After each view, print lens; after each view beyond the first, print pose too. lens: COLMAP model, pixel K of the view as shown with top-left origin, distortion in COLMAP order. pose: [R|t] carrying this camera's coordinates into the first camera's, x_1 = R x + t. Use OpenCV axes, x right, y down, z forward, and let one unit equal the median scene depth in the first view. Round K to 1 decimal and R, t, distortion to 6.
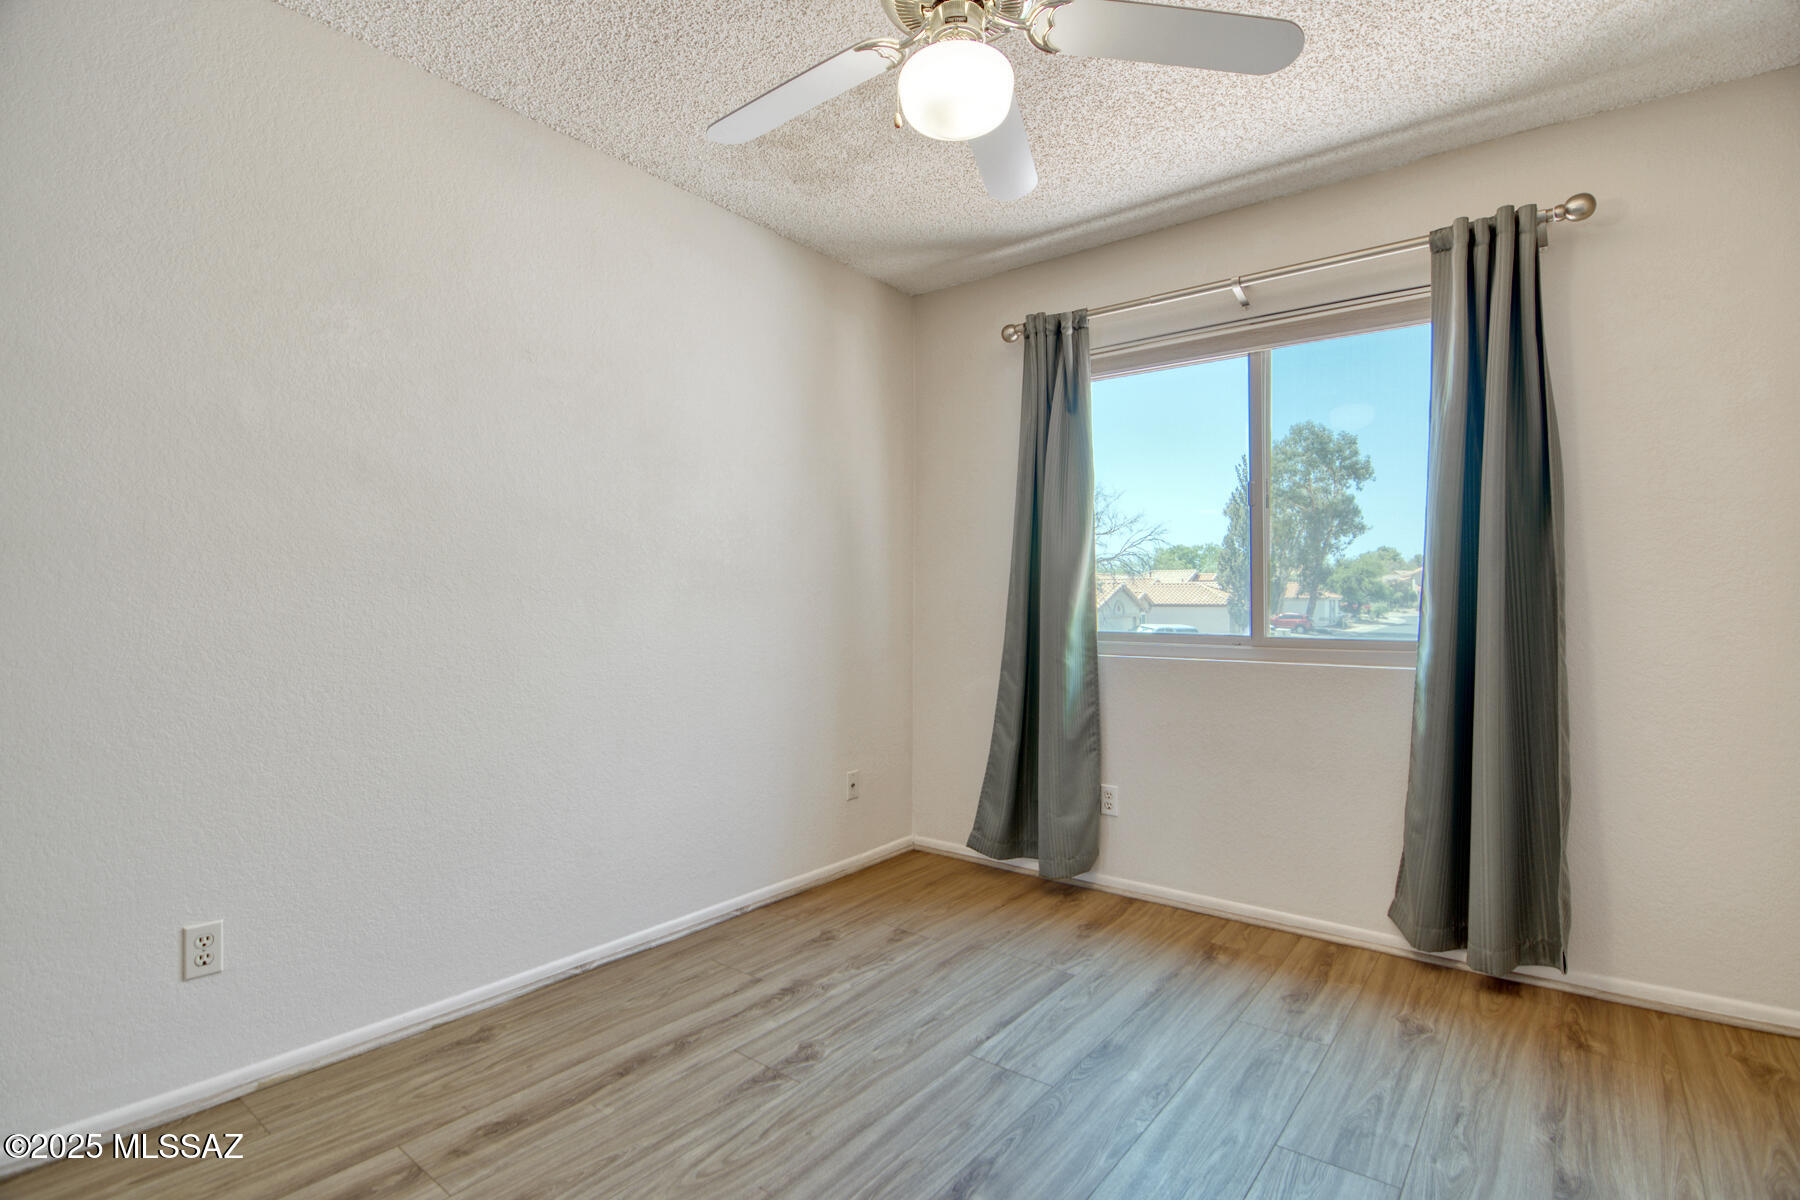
lens RADIAL K [[868.0, 0, 903.3], [0, 868.0, 599.2], [0, 0, 1]] dist [-0.007221, -0.008964]
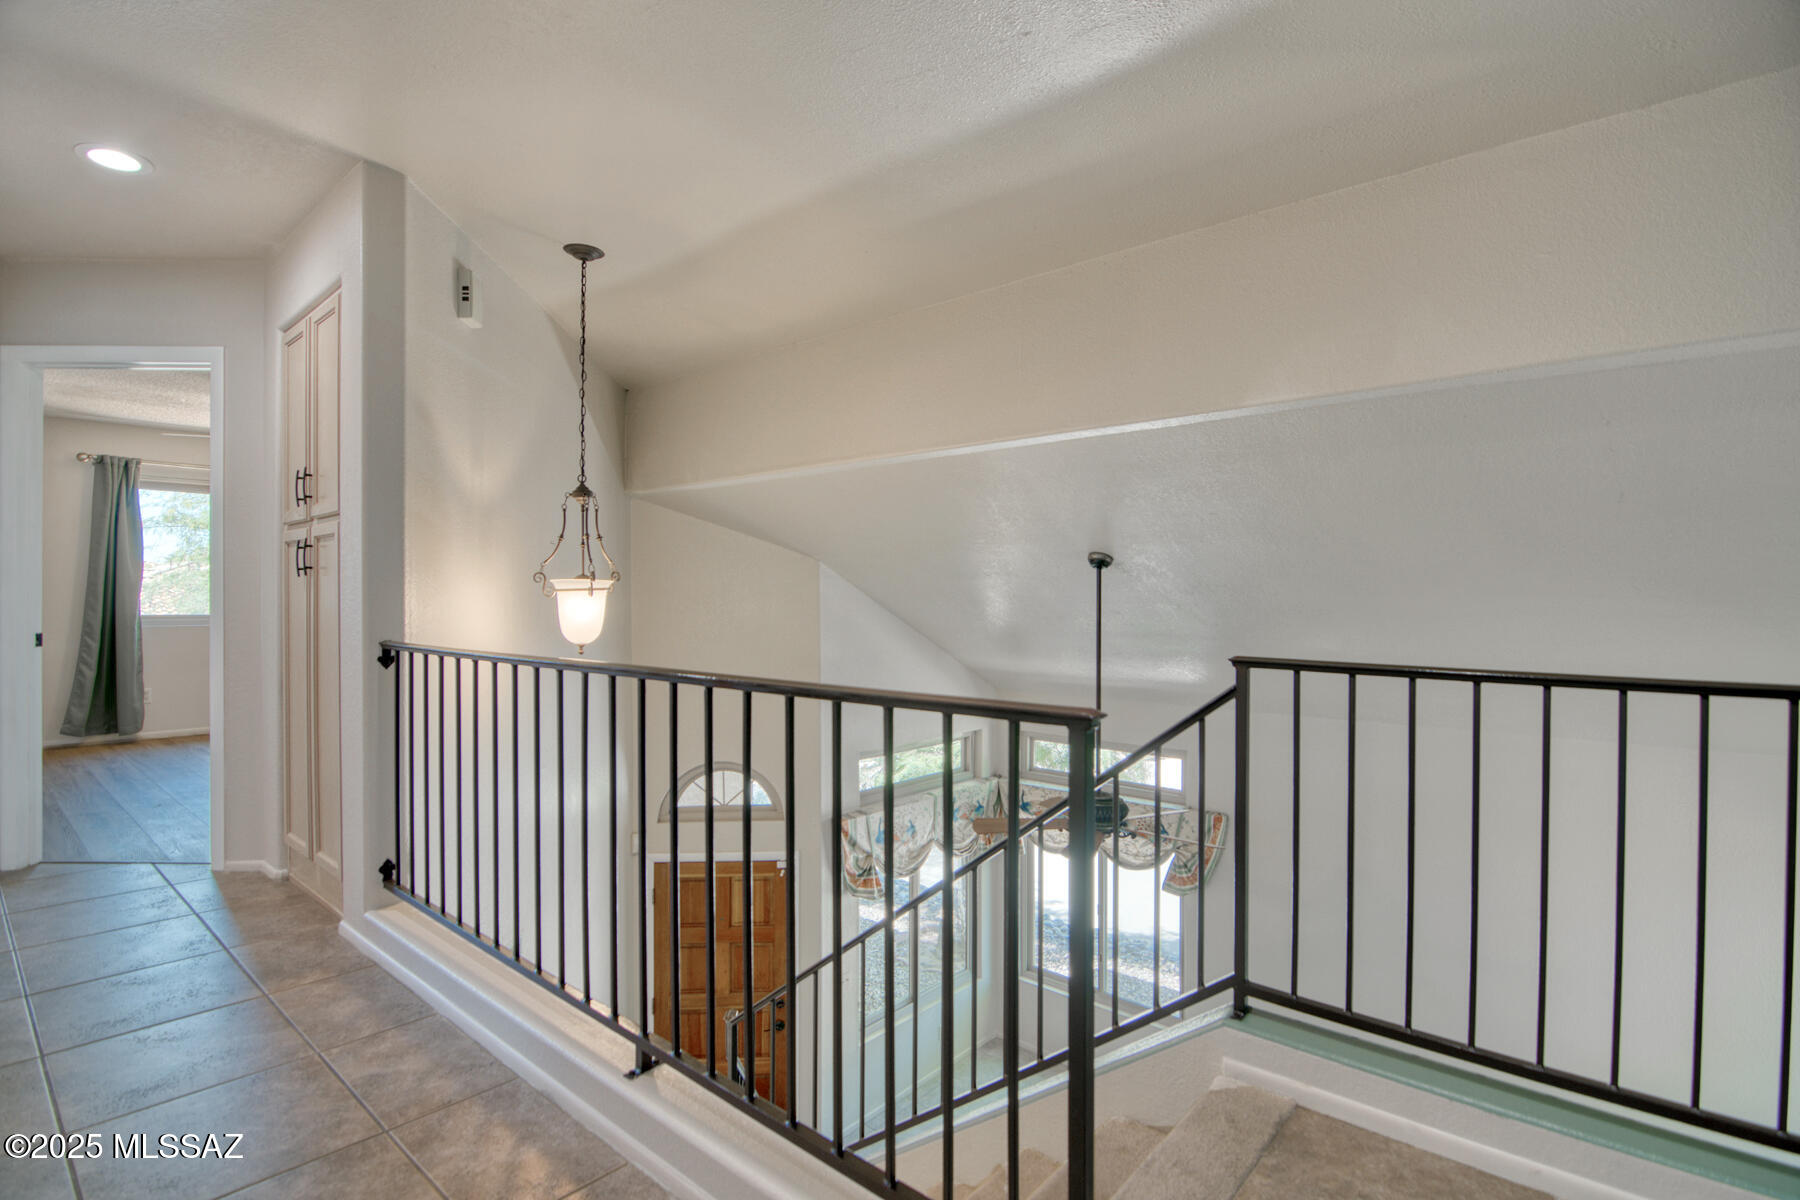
lens RADIAL K [[868.0, 0, 903.3], [0, 868.0, 599.2], [0, 0, 1]] dist [-0.007221, -0.008964]
pose [[0.049153, -0.003382, 0.998786, -2.086379], [-0.003563, 0.999987, 0.003561, -0.014967], [-0.998785, -0.003734, 0.049140, -1.097644]]
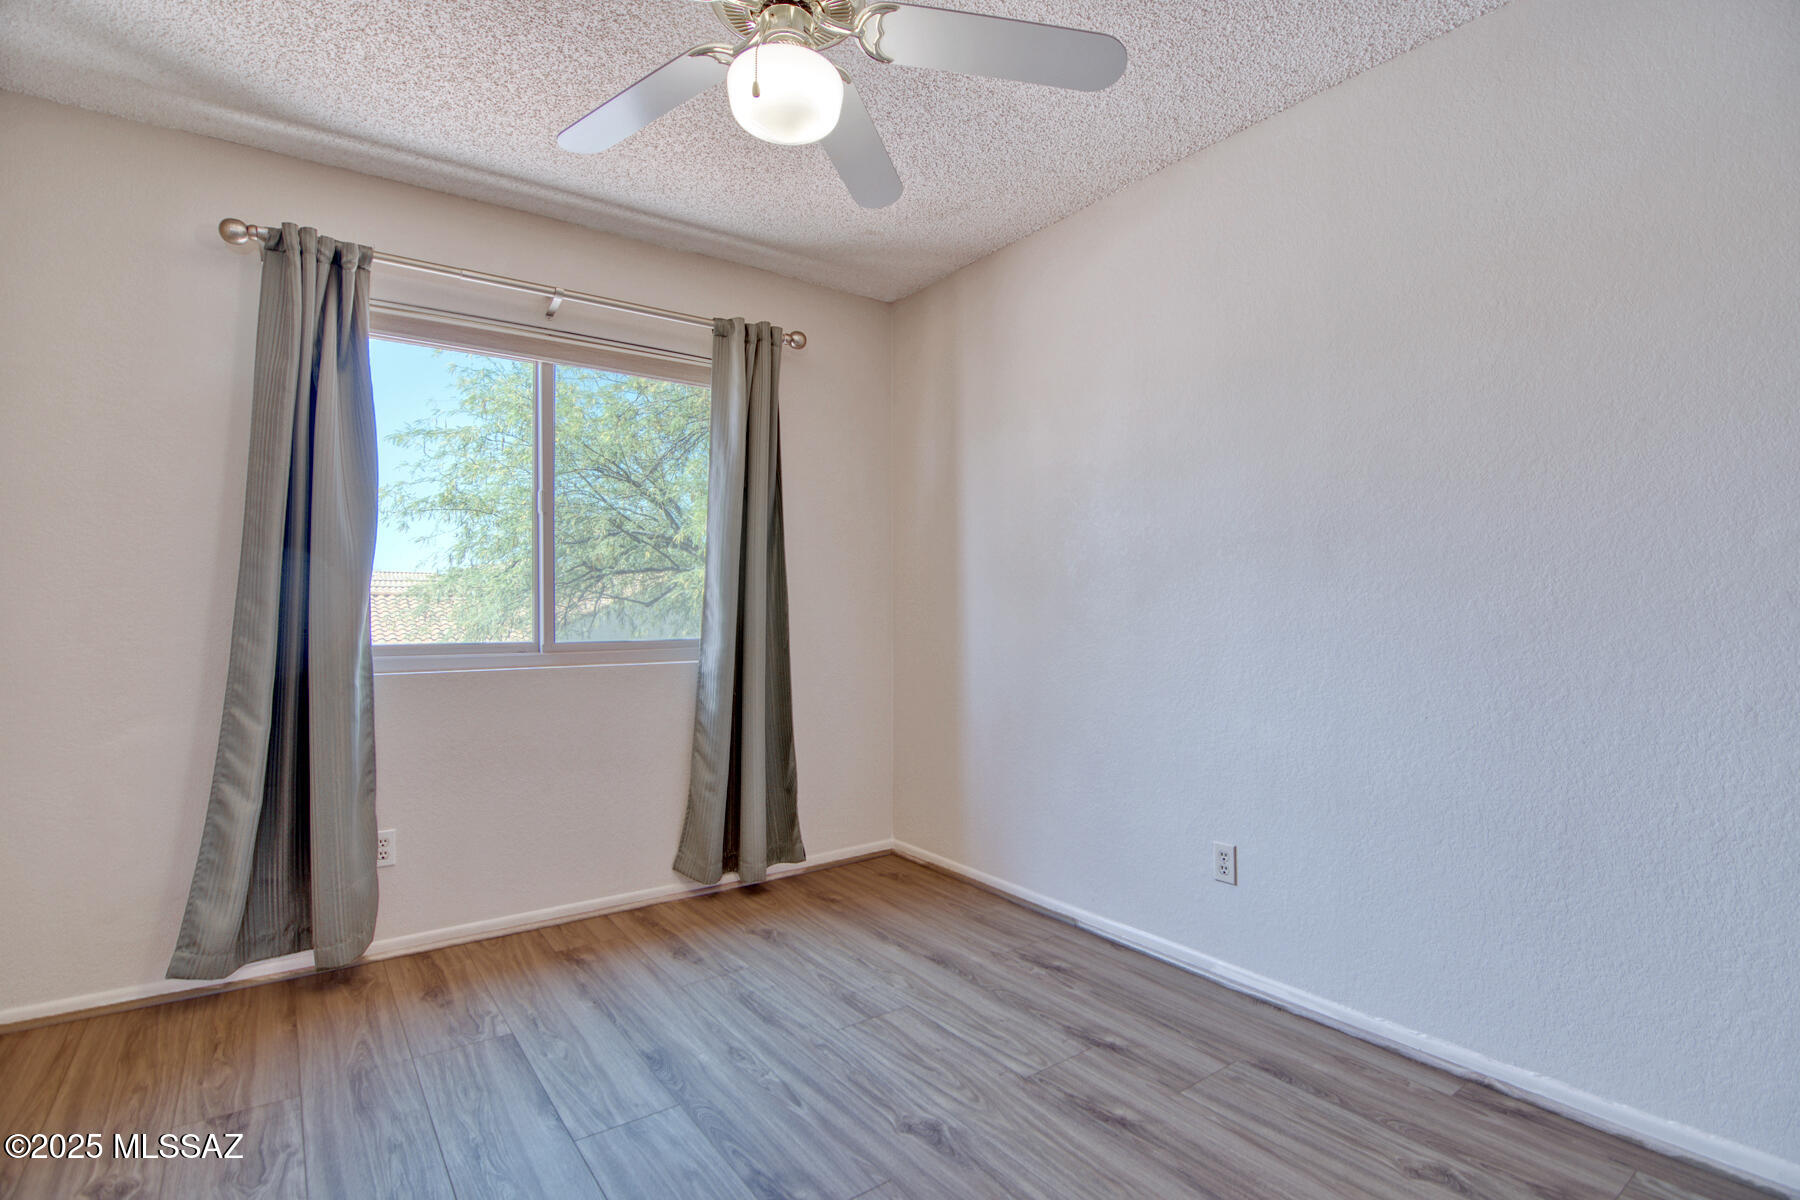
lens RADIAL K [[868.0, 0, 903.3], [0, 868.0, 599.2], [0, 0, 1]] dist [-0.007221, -0.008964]
pose [[0.273002, 0.009512, 0.961966, -0.513239], [0.002229, 0.999942, -0.010520, 0.004883], [-0.962011, 0.005016, 0.272965, 0.360402]]
